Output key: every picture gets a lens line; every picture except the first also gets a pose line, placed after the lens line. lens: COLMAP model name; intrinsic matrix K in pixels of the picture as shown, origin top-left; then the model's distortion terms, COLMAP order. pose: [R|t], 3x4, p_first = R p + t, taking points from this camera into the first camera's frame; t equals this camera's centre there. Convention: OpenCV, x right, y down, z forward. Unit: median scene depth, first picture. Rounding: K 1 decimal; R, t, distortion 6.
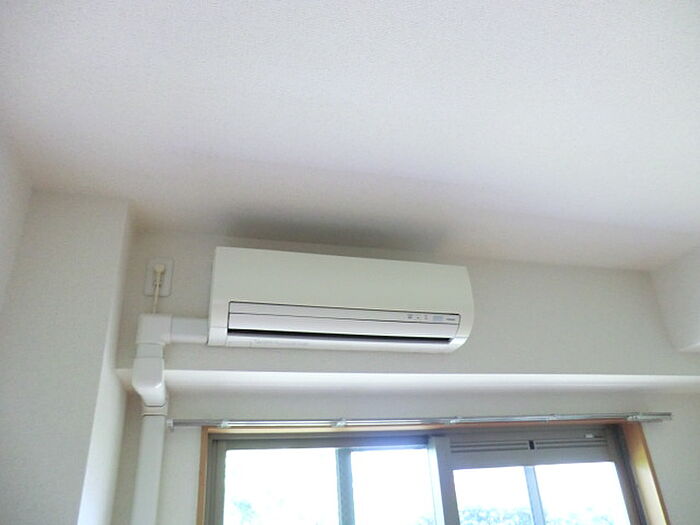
lens RADIAL K [[509.7, 0, 353.6], [0, 509.7, 278.3], [0, 0, 1]] dist [-0.106171, 0.134003]
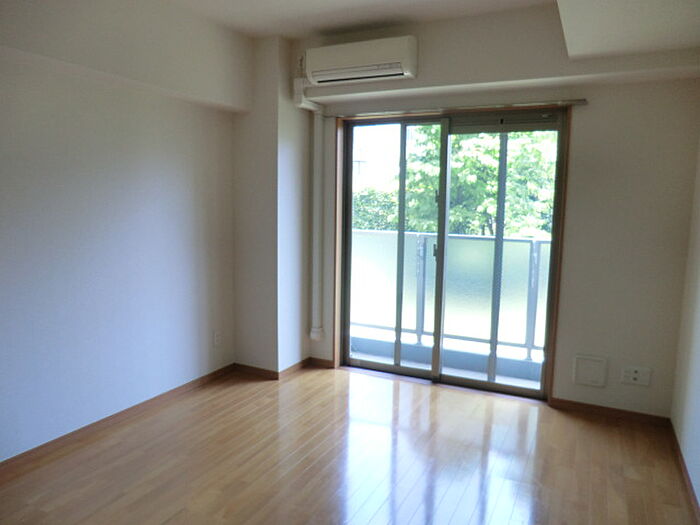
lens RADIAL K [[501.1, 0, 349.2], [0, 501.1, 270.5], [0, 0, 1]] dist [-0.104233, 0.098733]
pose [[0.743210, 0.160331, -0.649564, 1.375645], [0.229423, 0.850928, 0.472532, -0.192888], [0.628493, -0.500216, 0.595634, -0.746146]]
